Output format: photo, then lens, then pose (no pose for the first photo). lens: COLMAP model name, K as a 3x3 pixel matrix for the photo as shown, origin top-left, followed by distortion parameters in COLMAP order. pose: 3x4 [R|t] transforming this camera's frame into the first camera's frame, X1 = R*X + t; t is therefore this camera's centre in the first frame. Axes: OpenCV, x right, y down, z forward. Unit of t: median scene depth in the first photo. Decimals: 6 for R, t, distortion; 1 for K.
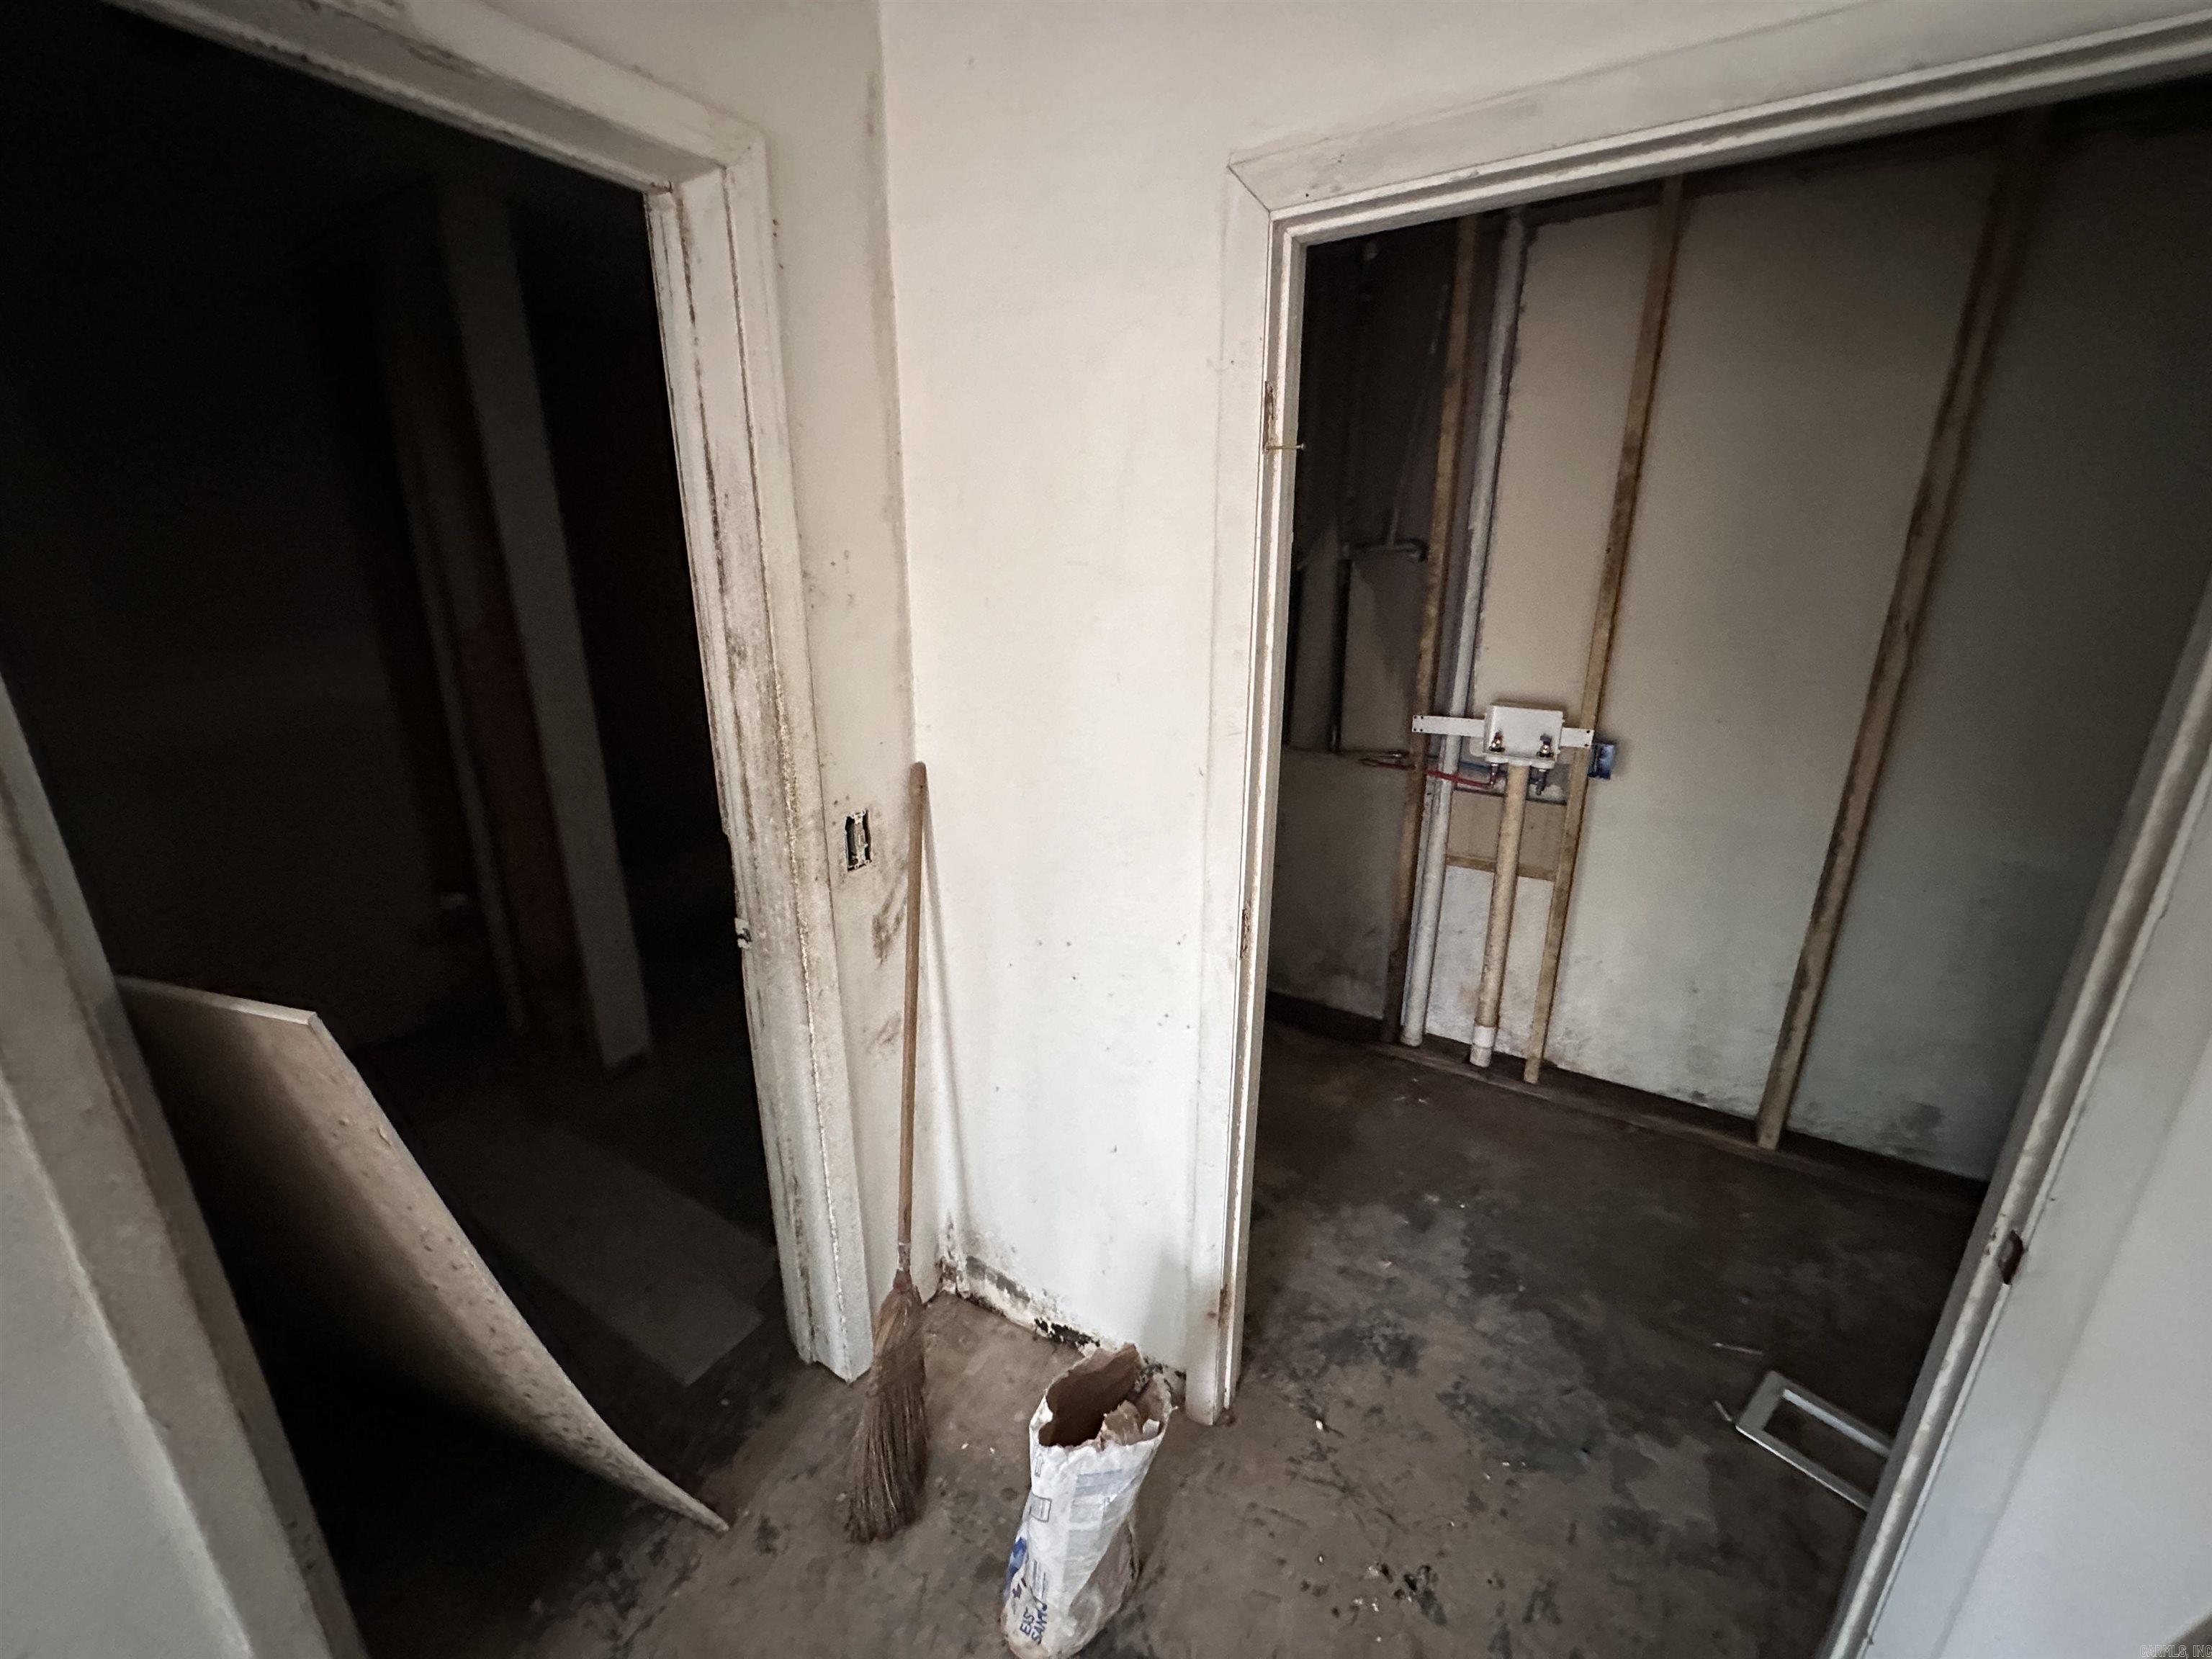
lens RADIAL K [[885.5, 0, 1103.3], [0, 885.5, 829.9], [0, 0, 1]] dist [-0.000848, 0.000335]
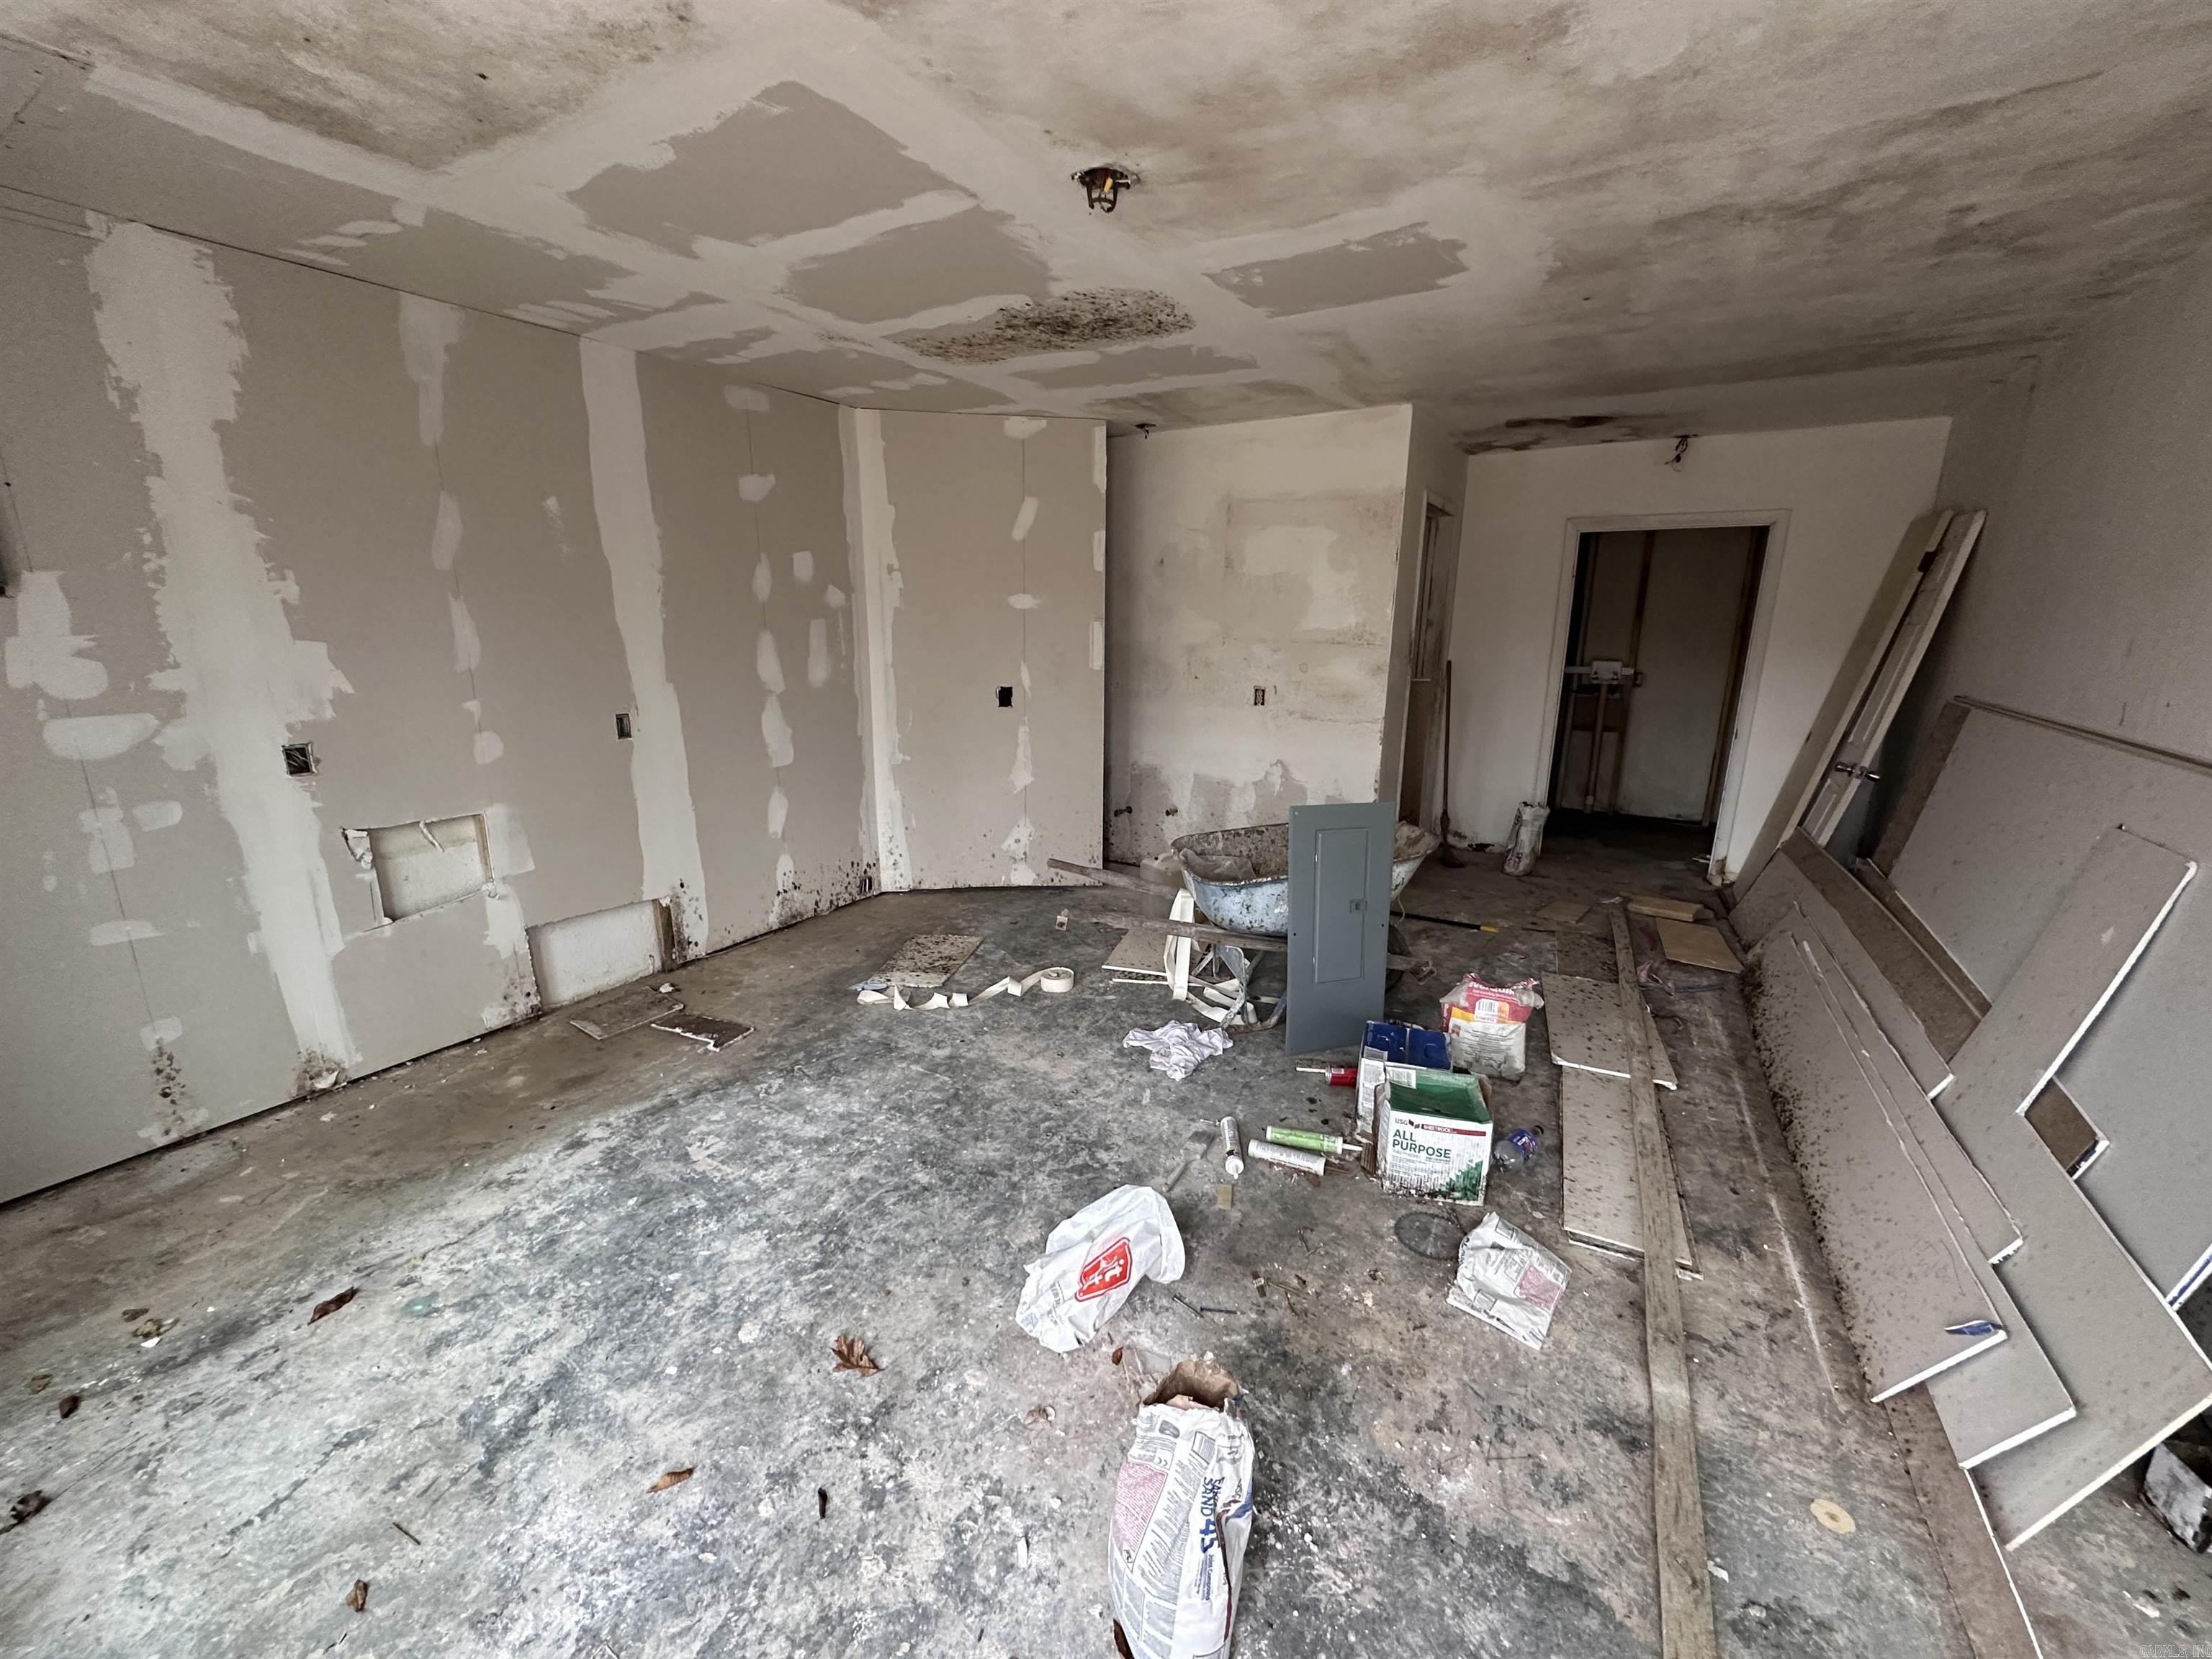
lens RADIAL K [[885.5, 0, 1102.8], [0, 885.5, 826.7], [0, 0, 1]] dist [-0.000848, 0.000335]
pose [[0.999869, 0.000379, 0.016155, -1.019385], [0.000579, 0.998240, -0.059305, 0.488651], [-0.016149, 0.059306, 0.998109, -1.504346]]
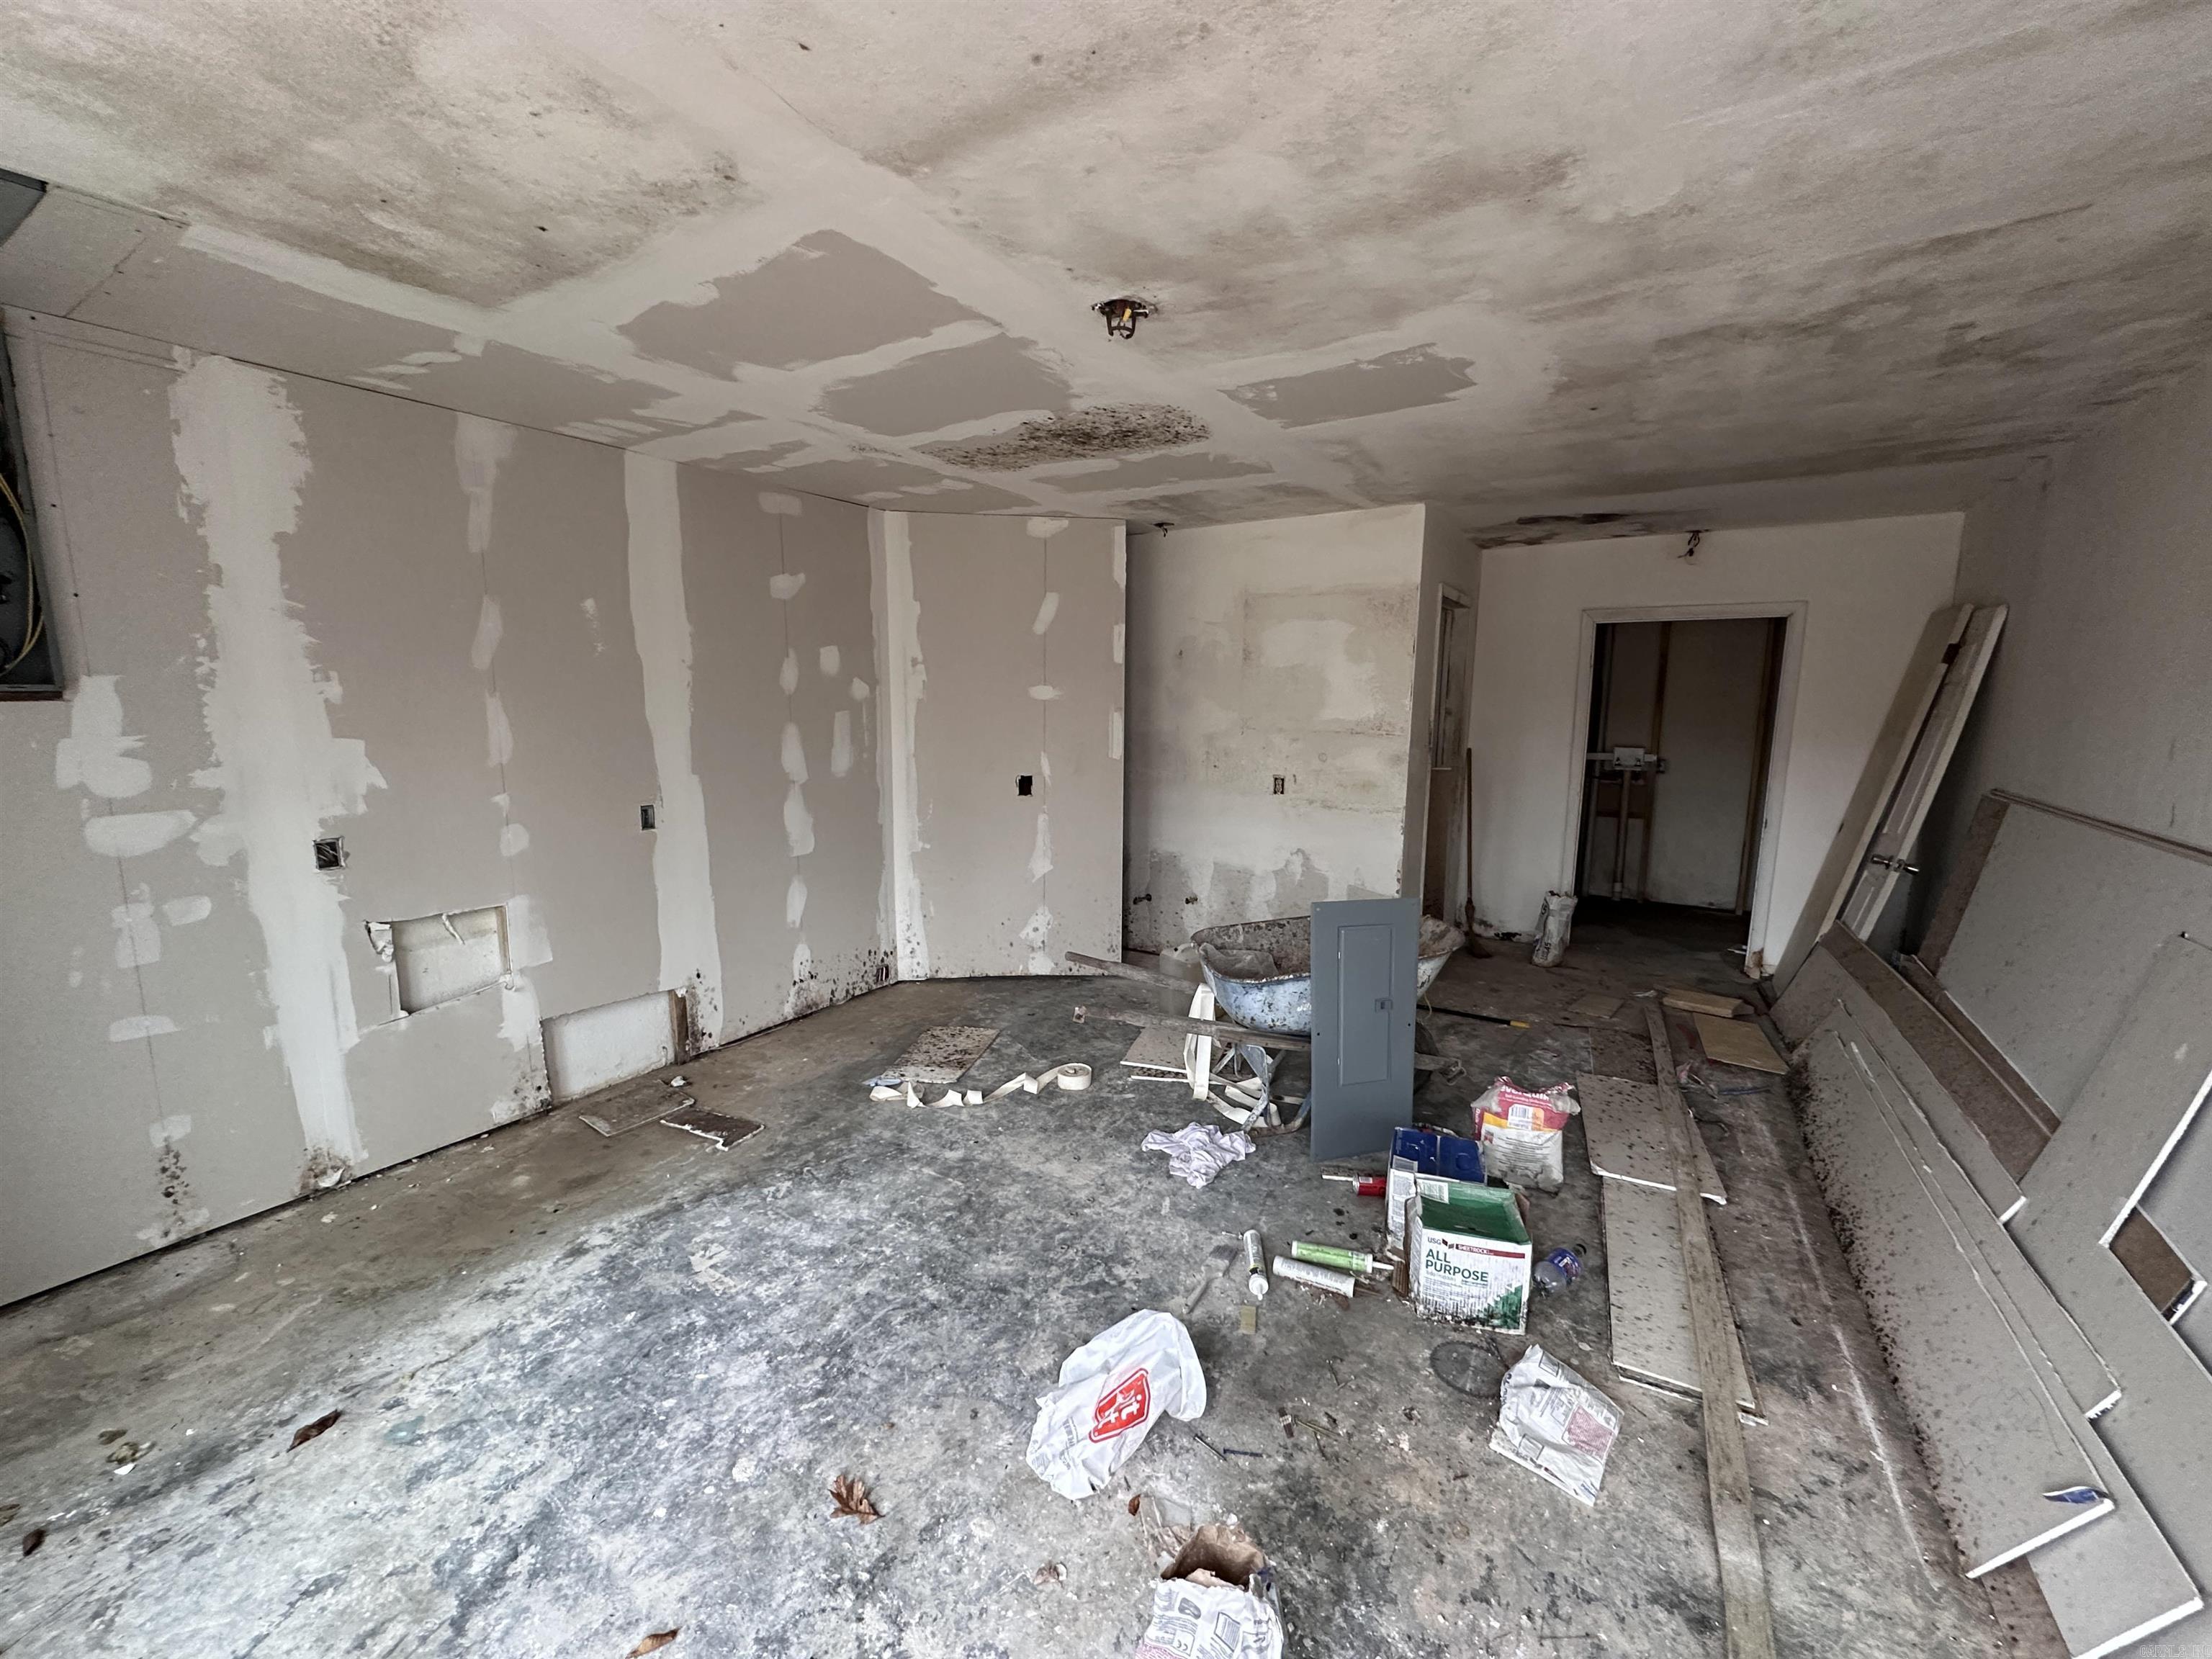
lens RADIAL K [[885.5, 0, 1102.6], [0, 885.5, 827.6], [0, 0, 1]] dist [-0.000848, 0.000335]
pose [[0.999967, 0.004078, -0.007025, -1.017269], [-0.005060, 0.989275, -0.145981, 0.467151], [0.006354, 0.146011, 0.989263, -1.498821]]
